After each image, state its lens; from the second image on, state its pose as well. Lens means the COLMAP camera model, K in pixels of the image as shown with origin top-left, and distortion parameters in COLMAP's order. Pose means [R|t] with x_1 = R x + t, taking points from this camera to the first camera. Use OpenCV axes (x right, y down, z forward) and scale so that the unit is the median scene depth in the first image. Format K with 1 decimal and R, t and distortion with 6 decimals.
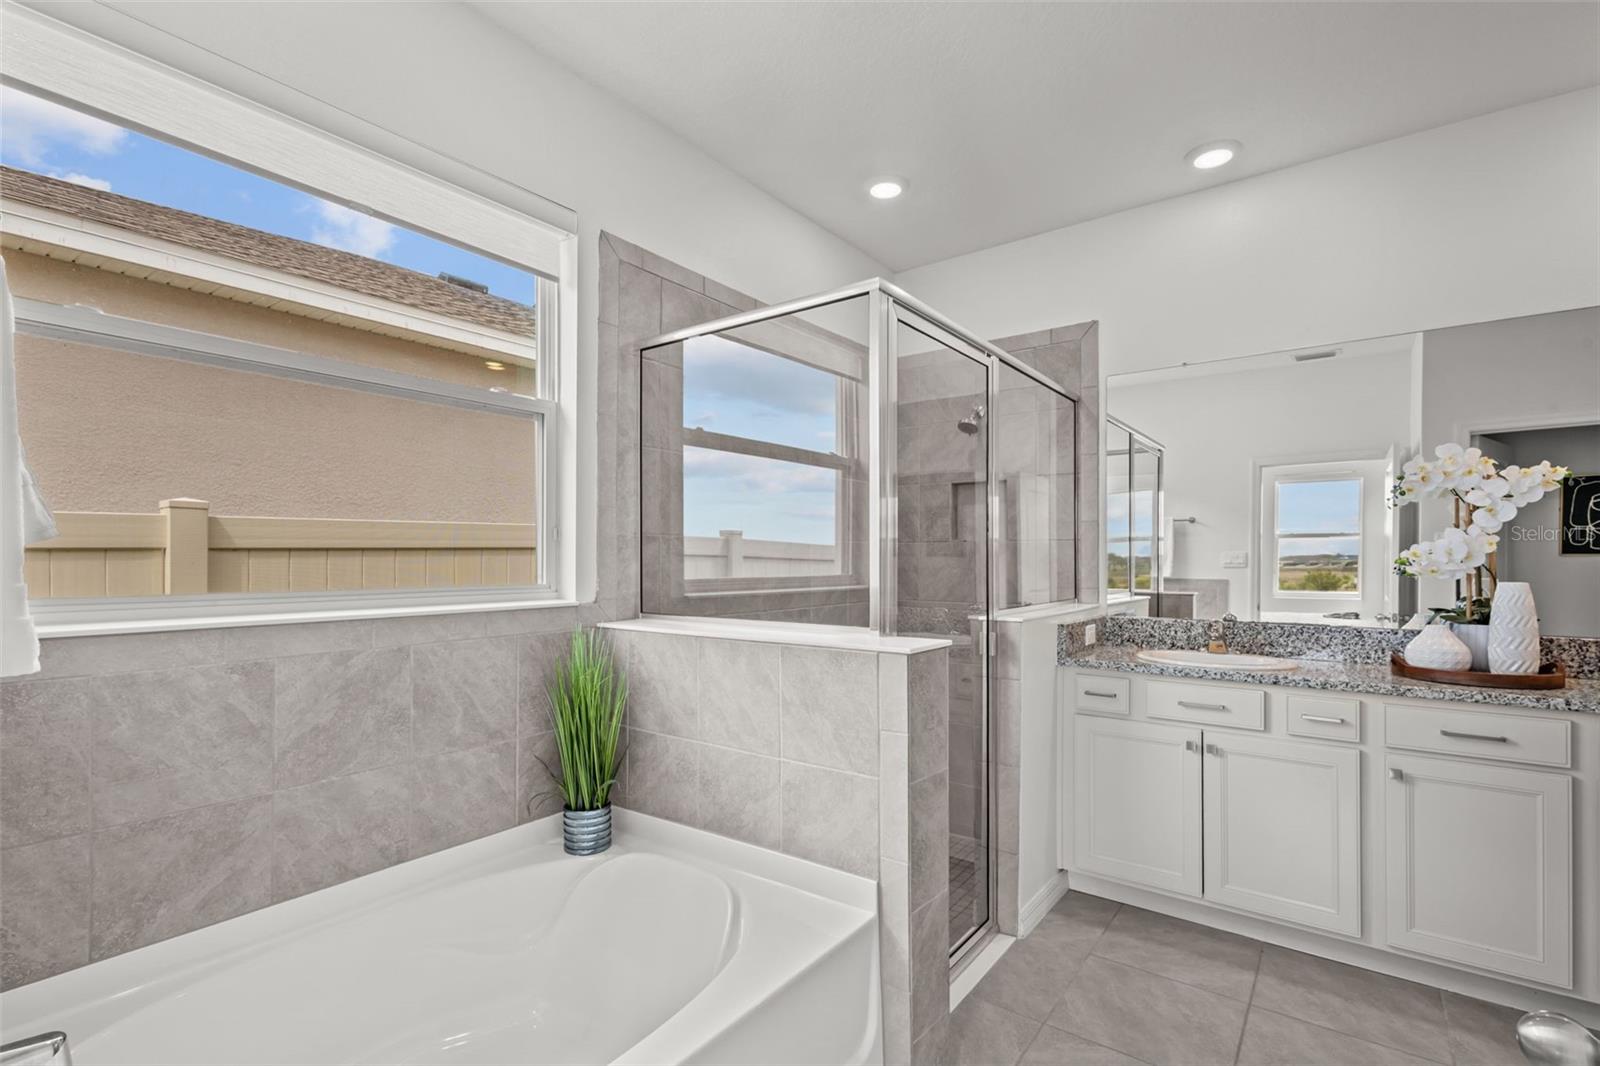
lens RADIAL K [[736.2, 0, 832.5], [0, 736.2, 581.9], [0, 0, 1]] dist [0.035837, -0.002268]
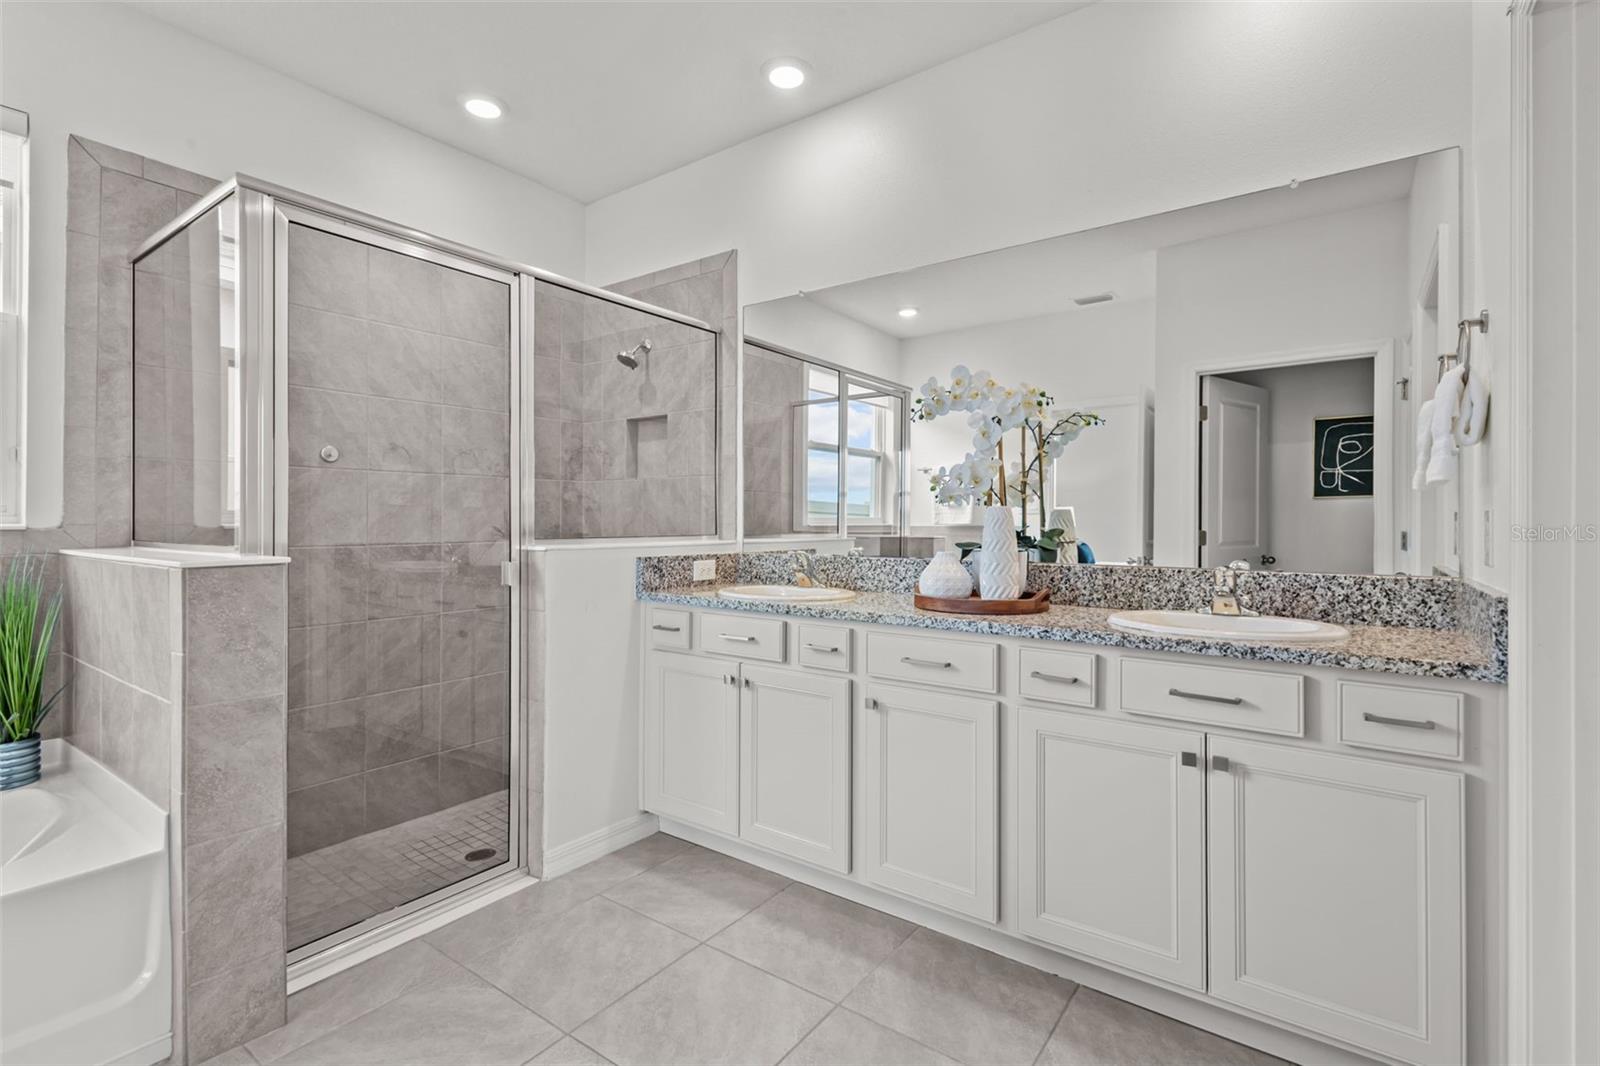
lens RADIAL K [[736.2, 0, 792.8], [0, 736.2, 541.6], [0, 0, 1]] dist [0.035837, -0.002268]
pose [[0.999844, 0.001114, -0.017646, 0.607514], [-0.001150, 0.999997, -0.002064, 0.045080], [0.017643, 0.002084, 0.999842, 0.044602]]
